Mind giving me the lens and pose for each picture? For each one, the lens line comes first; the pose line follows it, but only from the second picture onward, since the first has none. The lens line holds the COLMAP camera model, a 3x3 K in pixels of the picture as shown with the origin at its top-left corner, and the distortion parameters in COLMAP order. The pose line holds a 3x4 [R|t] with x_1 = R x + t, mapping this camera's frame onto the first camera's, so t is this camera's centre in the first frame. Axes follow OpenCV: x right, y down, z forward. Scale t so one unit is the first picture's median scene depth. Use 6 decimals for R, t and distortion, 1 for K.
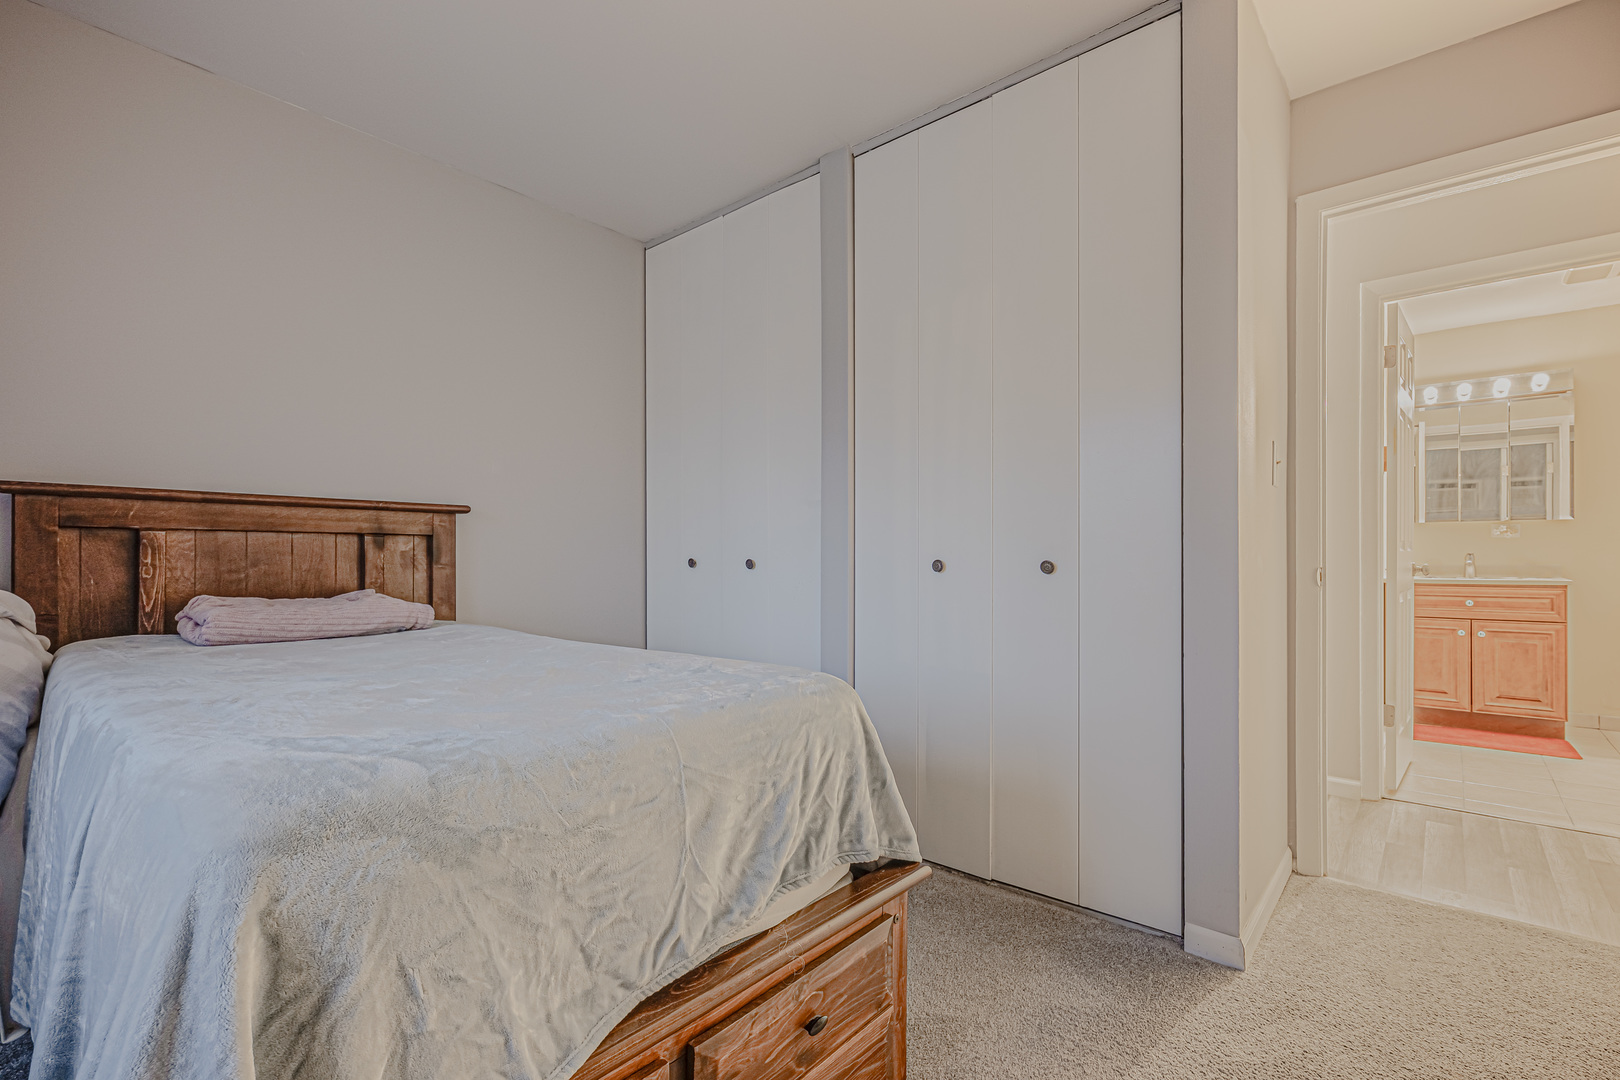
lens RADIAL K [[736.5, 0, 811.0], [0, 736.5, 559.0], [0, 0, 1]] dist [-0.000930, 0.000017]
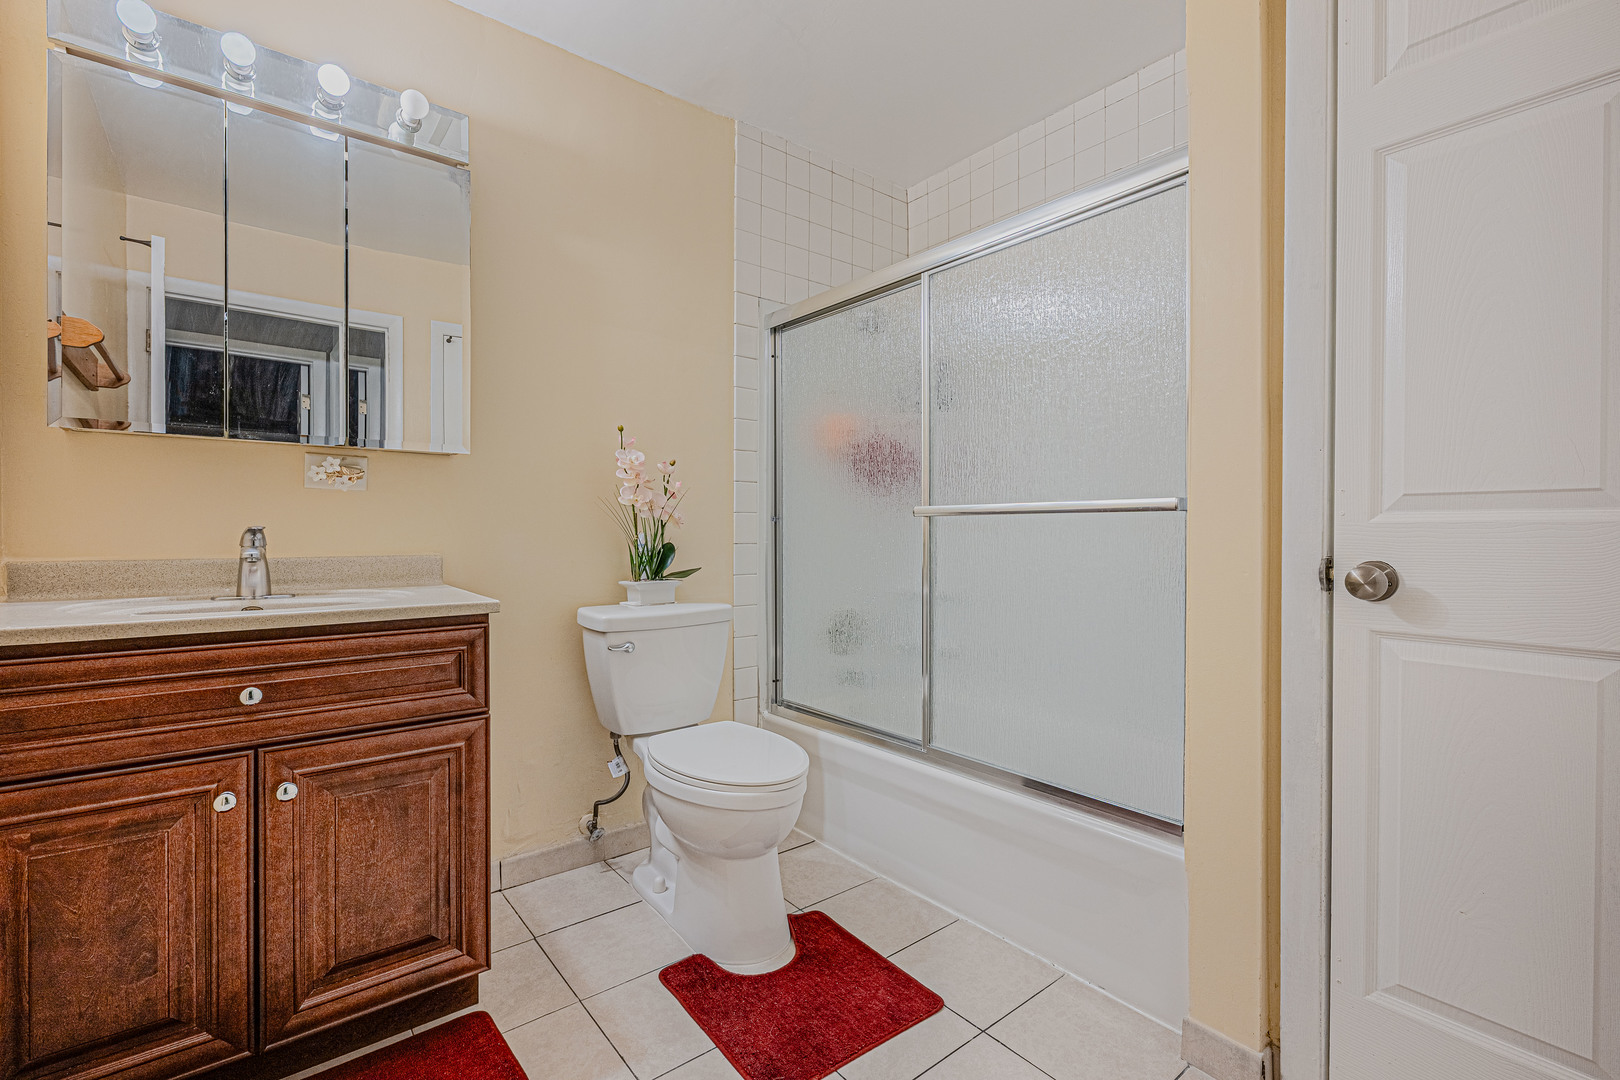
lens RADIAL K [[718.5, 0, 809.7], [0, 718.5, 535.5], [0, 0, 1]] dist [-0.001026, 0.000654]
pose [[0.183874, -0.004023, 0.982942, 0.656225], [-0.002328, 0.999987, 0.004528, -0.008204], [-0.982947, -0.003121, 0.183862, 0.730574]]
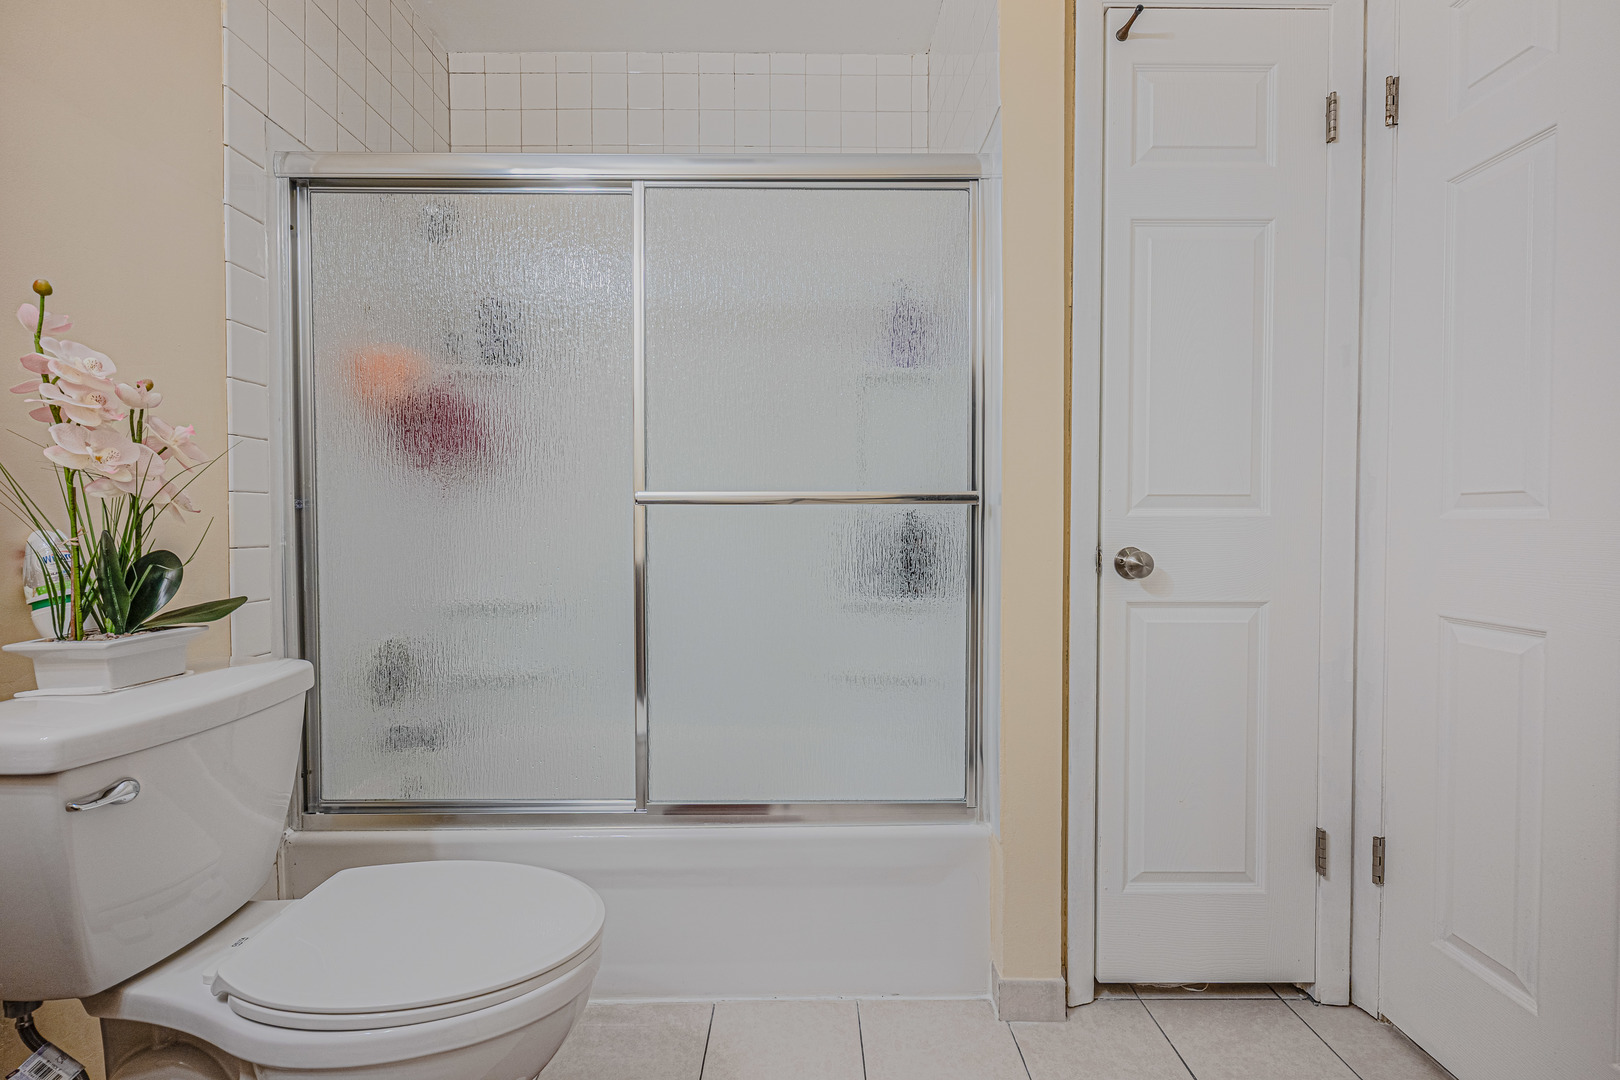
lens RADIAL K [[718.5, 0, 809.7], [0, 718.5, 535.5], [0, 0, 1]] dist [-0.001026, 0.000654]
pose [[-0.656065, -0.013999, 0.754575, 0.789582], [0.001935, 0.999793, 0.020230, -0.010305], [-0.754702, 0.014732, -0.655902, 0.892999]]
